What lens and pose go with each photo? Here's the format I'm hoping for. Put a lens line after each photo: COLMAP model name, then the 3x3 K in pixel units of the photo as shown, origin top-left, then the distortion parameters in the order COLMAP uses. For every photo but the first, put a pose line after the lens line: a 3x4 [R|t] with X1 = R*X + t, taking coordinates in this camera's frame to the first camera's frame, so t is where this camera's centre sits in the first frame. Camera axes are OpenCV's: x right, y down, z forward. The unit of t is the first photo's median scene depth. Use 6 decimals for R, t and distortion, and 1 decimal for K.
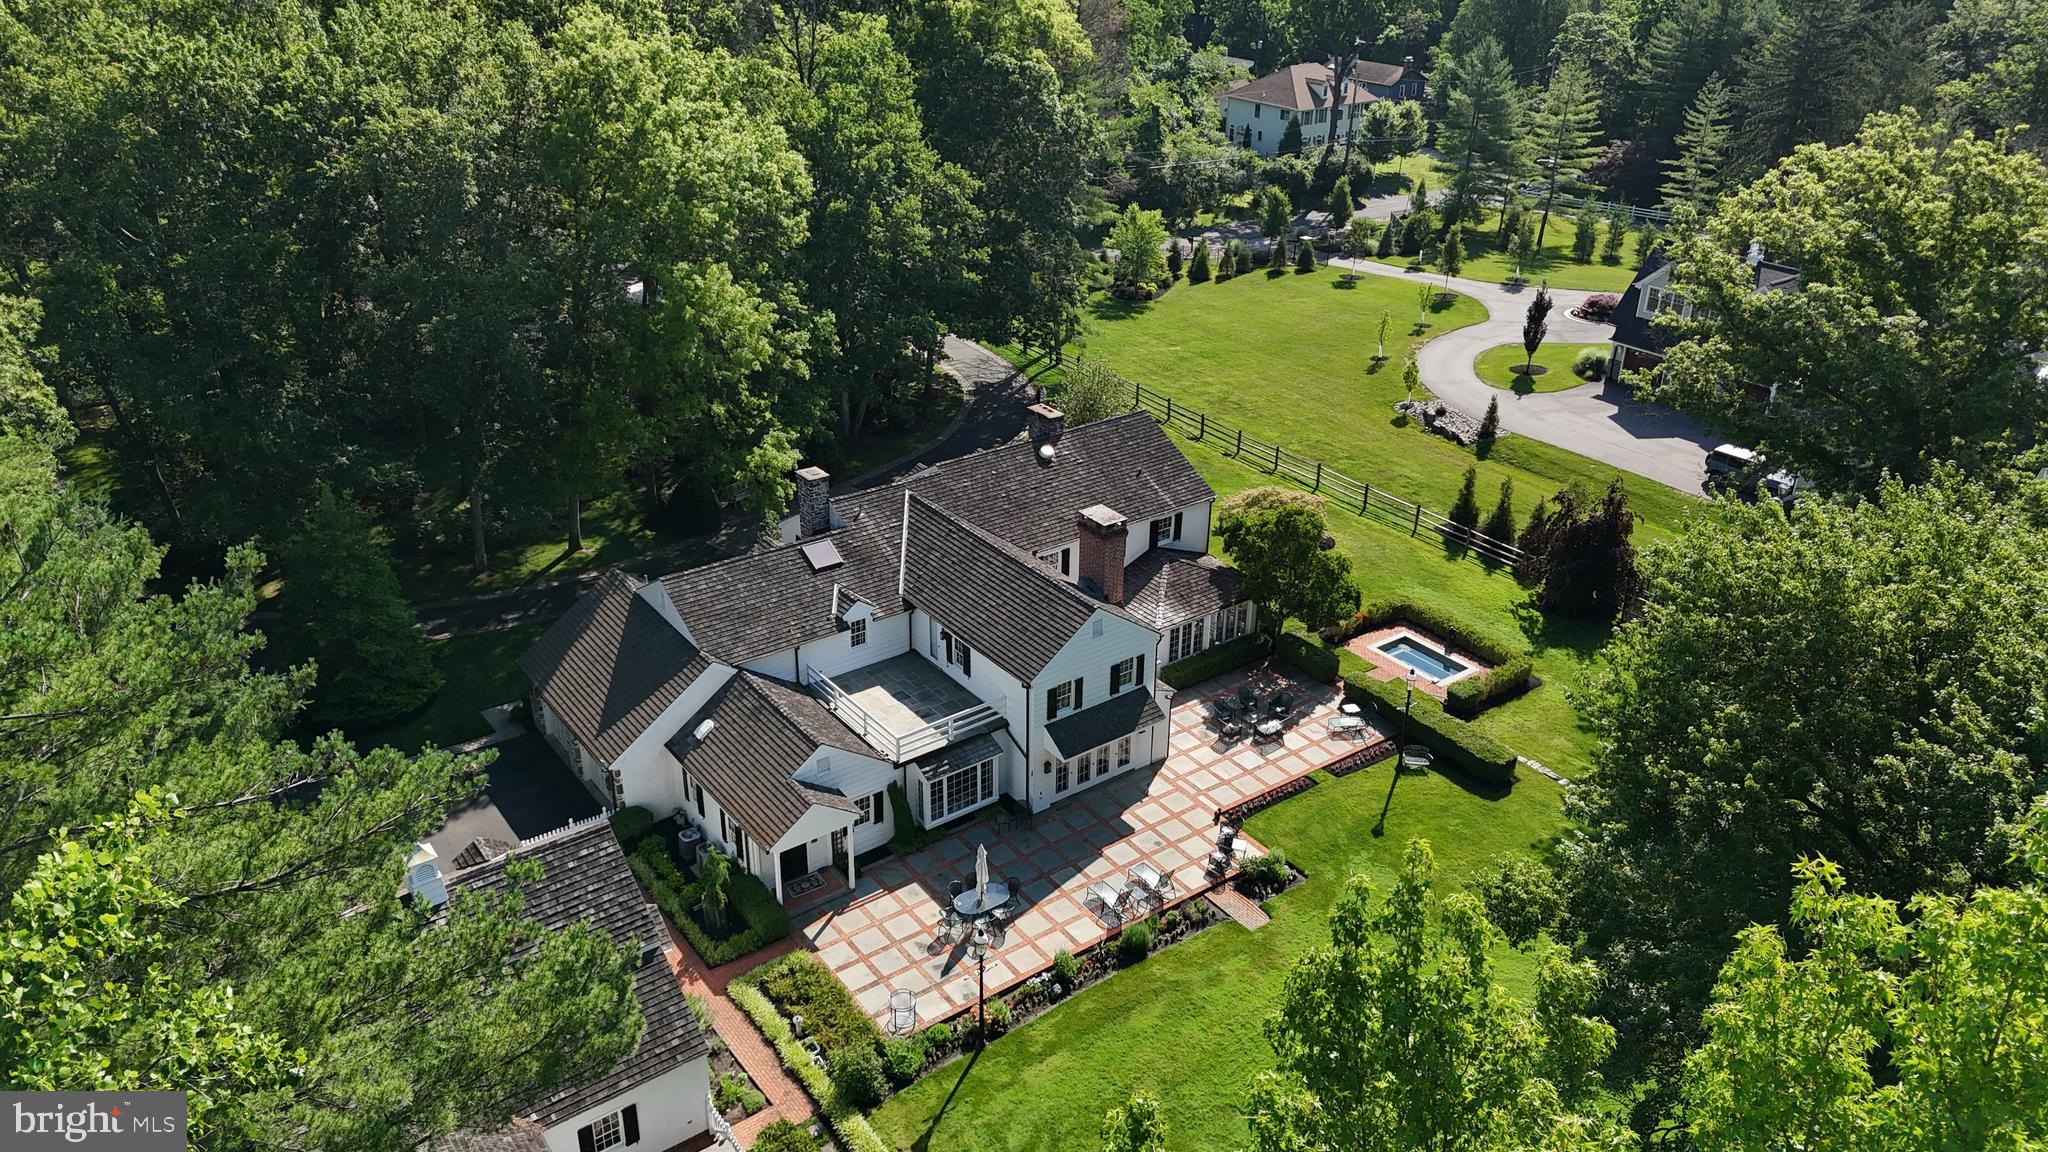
lens RADIAL K [[1504.9, 0, 1024.0], [0, 1504.9, 576.0], [0, 0, 1]] dist [0.099174, -0.117190]
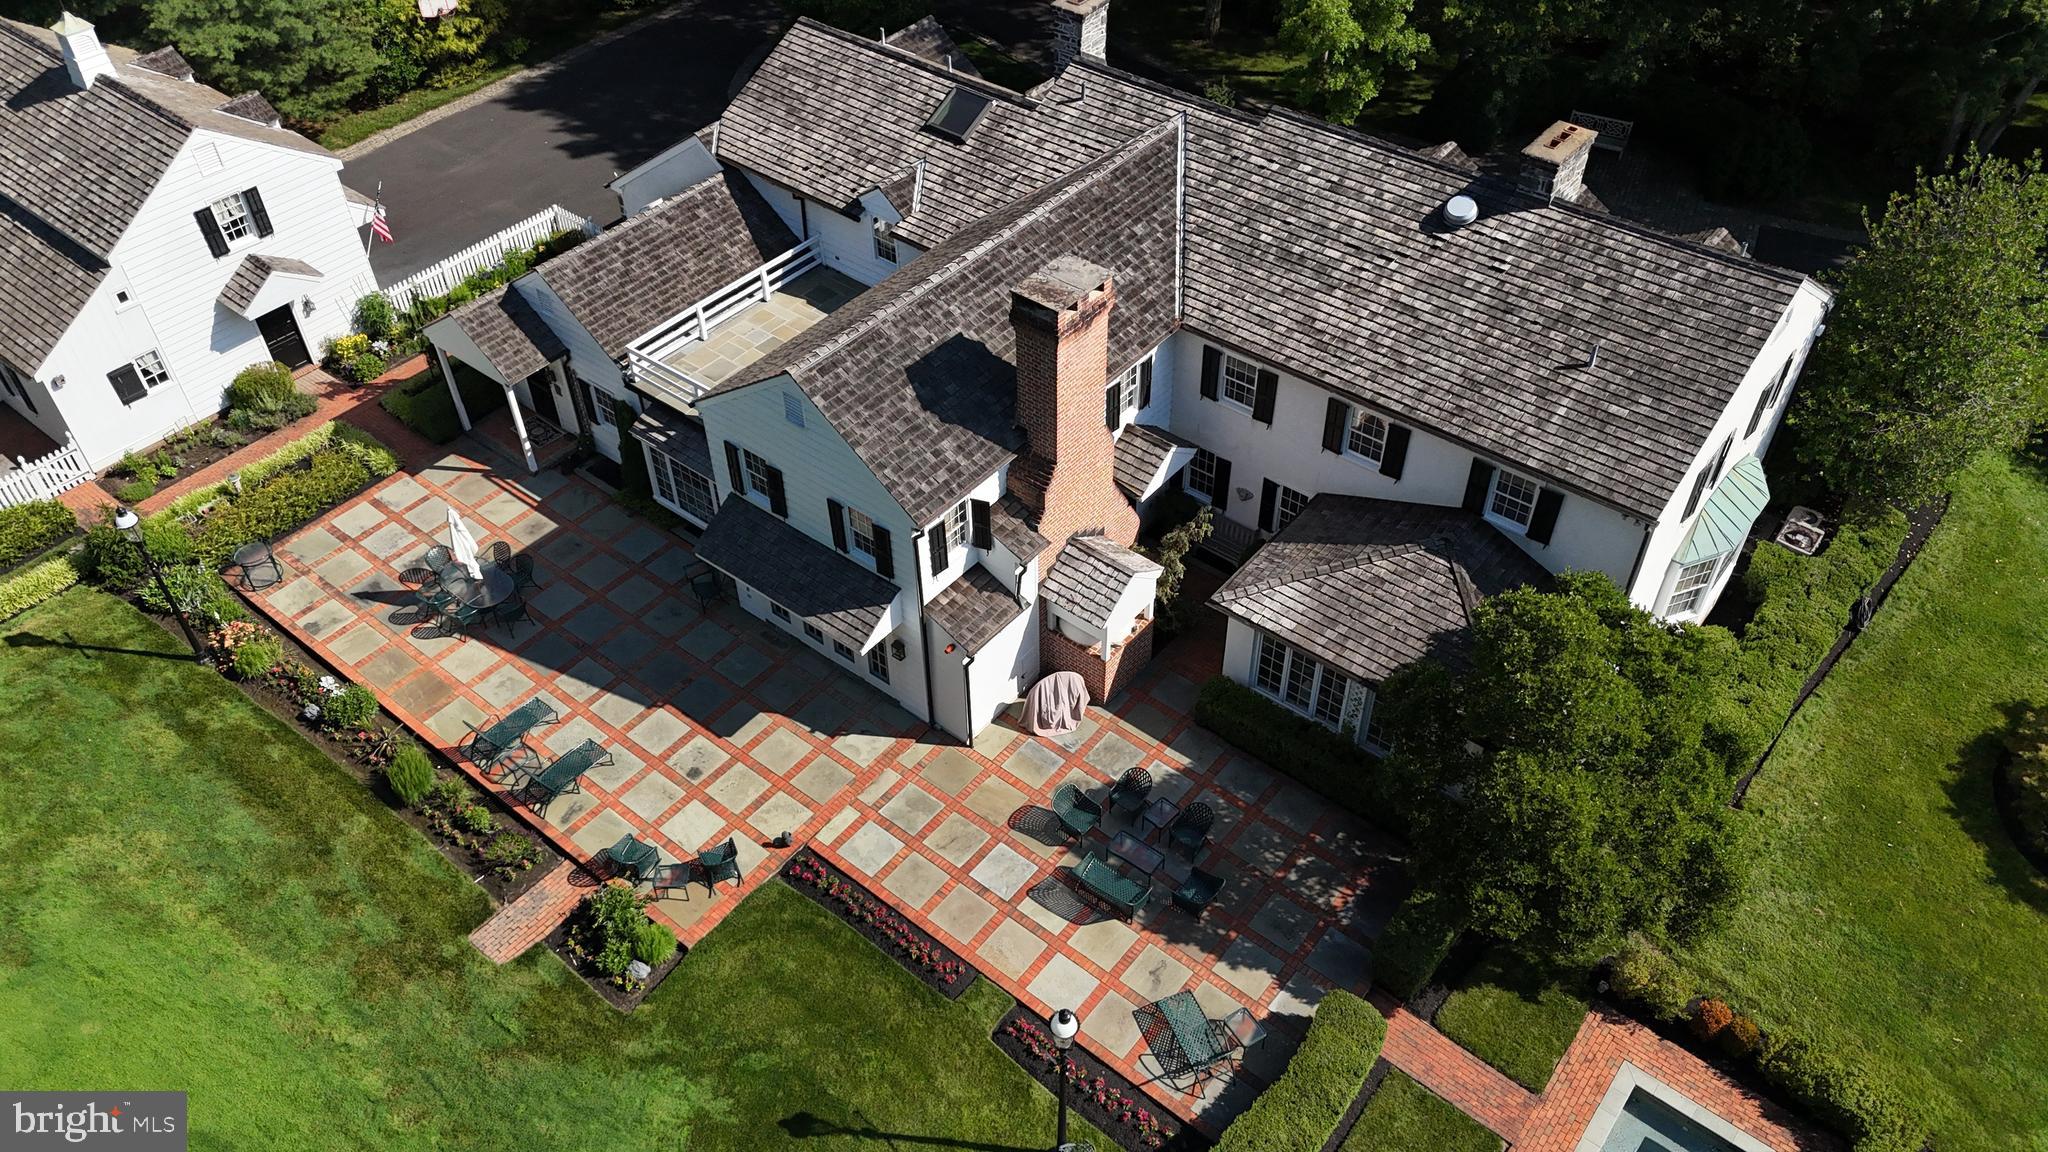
lens RADIAL K [[1509.1, 0, 1027.0], [0, 1509.1, 577.4], [0, 0, 1]] dist [0.037482, -0.011024]
pose [[0.257463, 0.655225, -0.710206, 0.447673], [-0.424677, 0.736924, 0.525921, -0.216359], [0.867965, 0.166202, 0.467990, 0.775916]]
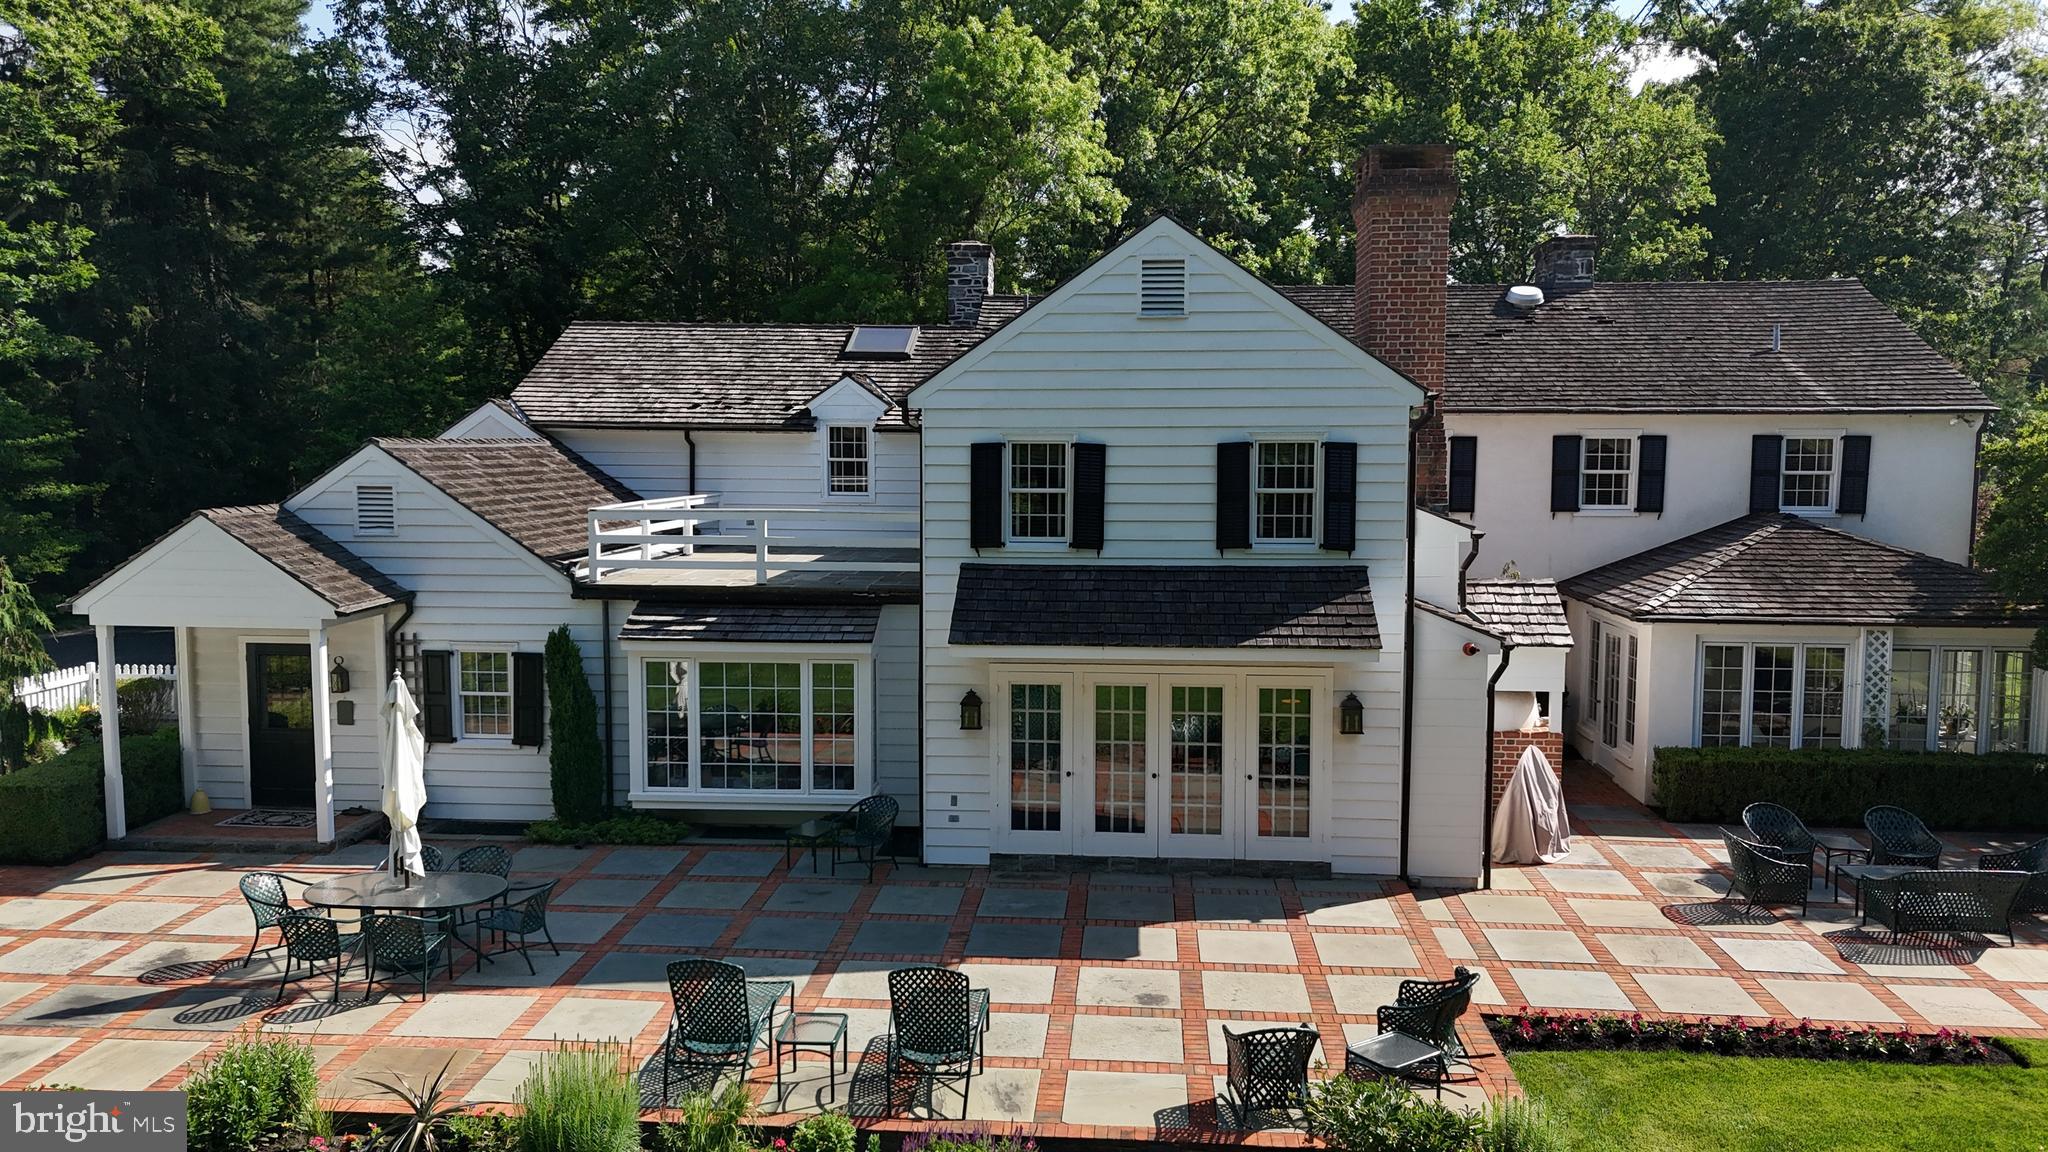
lens RADIAL K [[1504.9, 0, 1024.0], [0, 1504.9, 576.0], [0, 0, 1]] dist [0.099174, -0.117190]
pose [[0.758569, 0.052175, -0.649500, 0.224761], [-0.289833, 0.919769, -0.264618, 0.173683], [0.583583, 0.388978, 0.712830, 0.719781]]
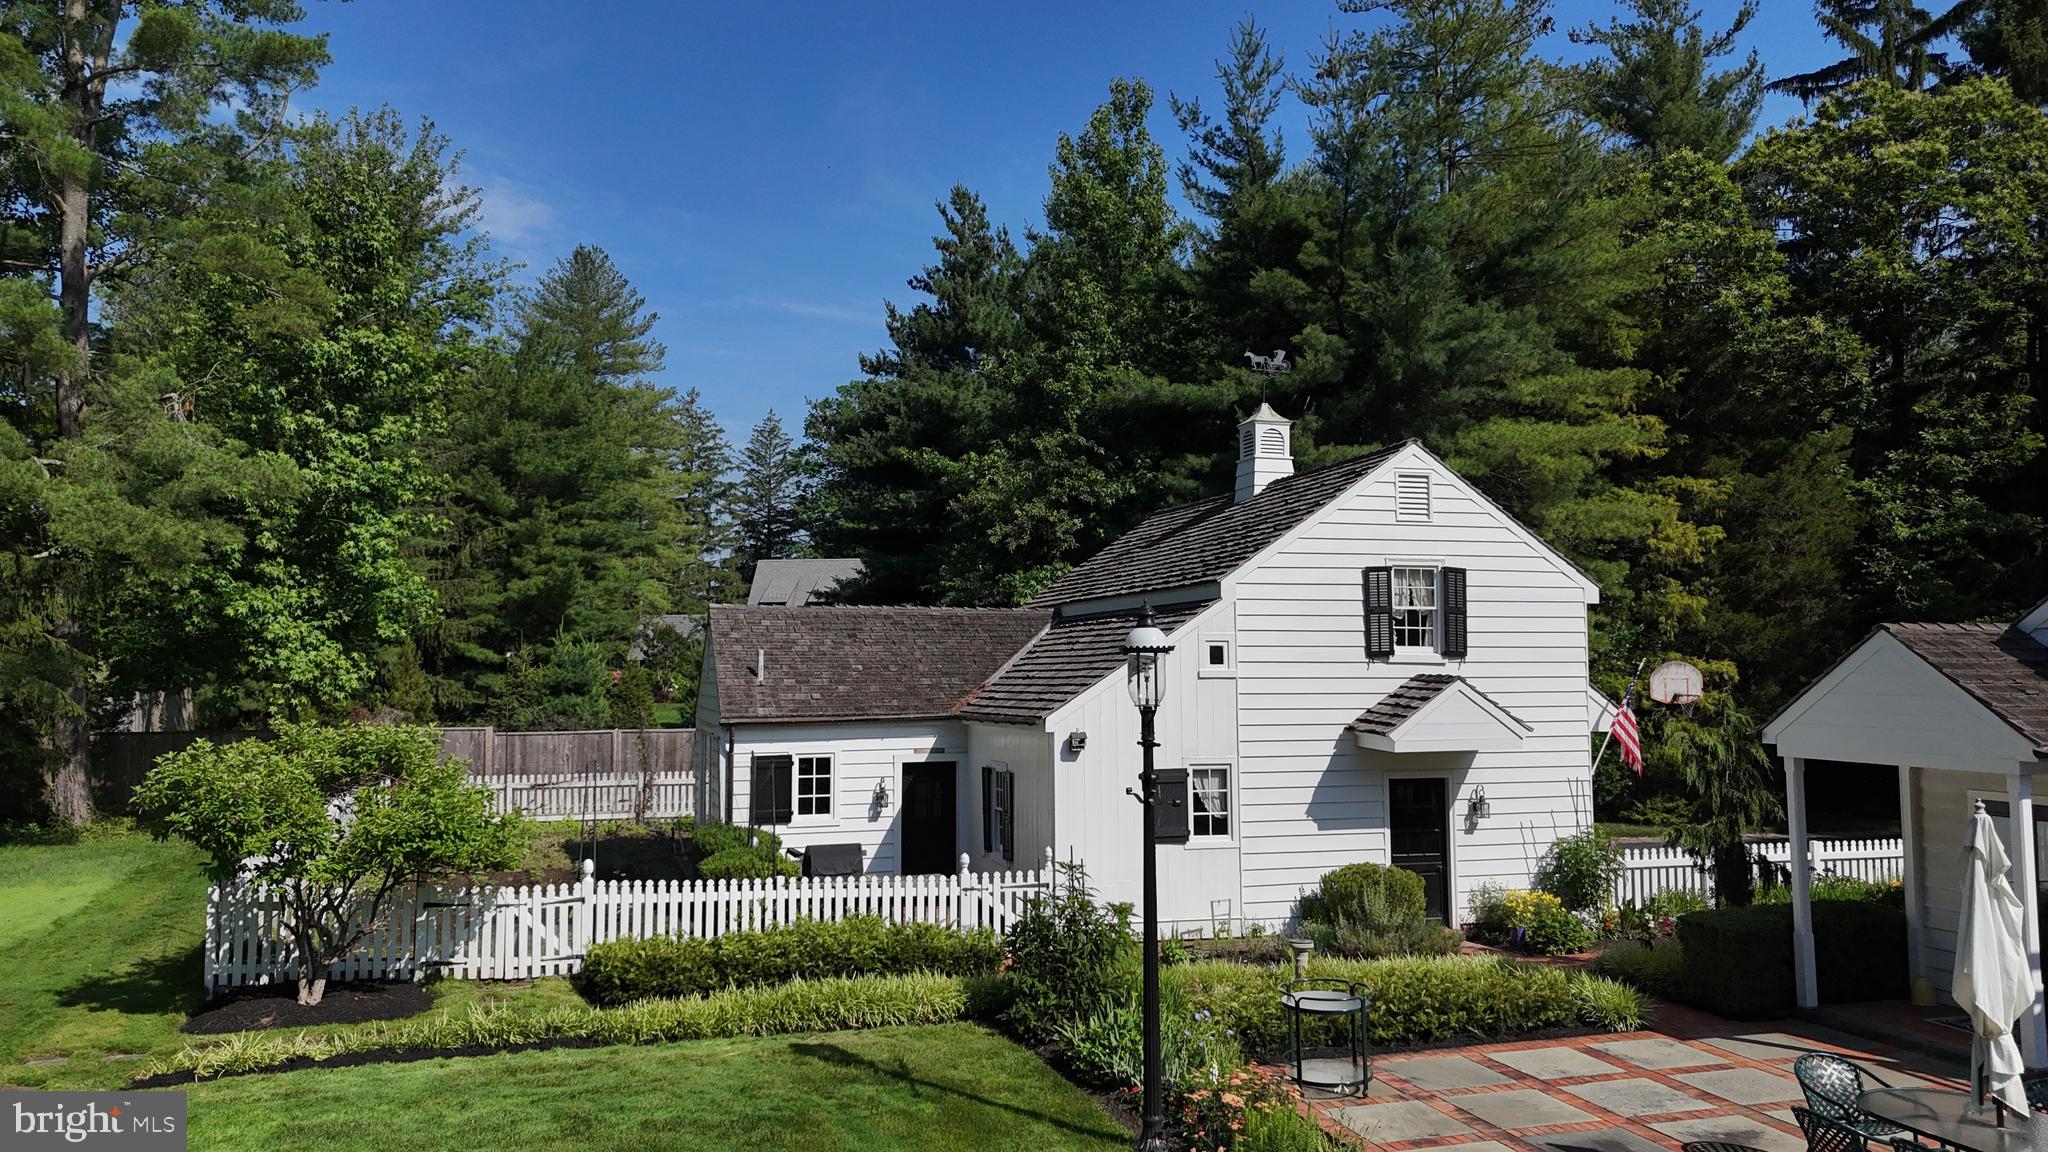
lens RADIAL K [[1504.9, 0, 1024.0], [0, 1504.9, 576.0], [0, 0, 1]] dist [0.099174, -0.117190]
pose [[-0.337651, -0.067027, -0.938882, 0.188948], [-0.424052, 0.901337, 0.088156, 0.158734], [0.840340, 0.427900, -0.332760, 0.802020]]
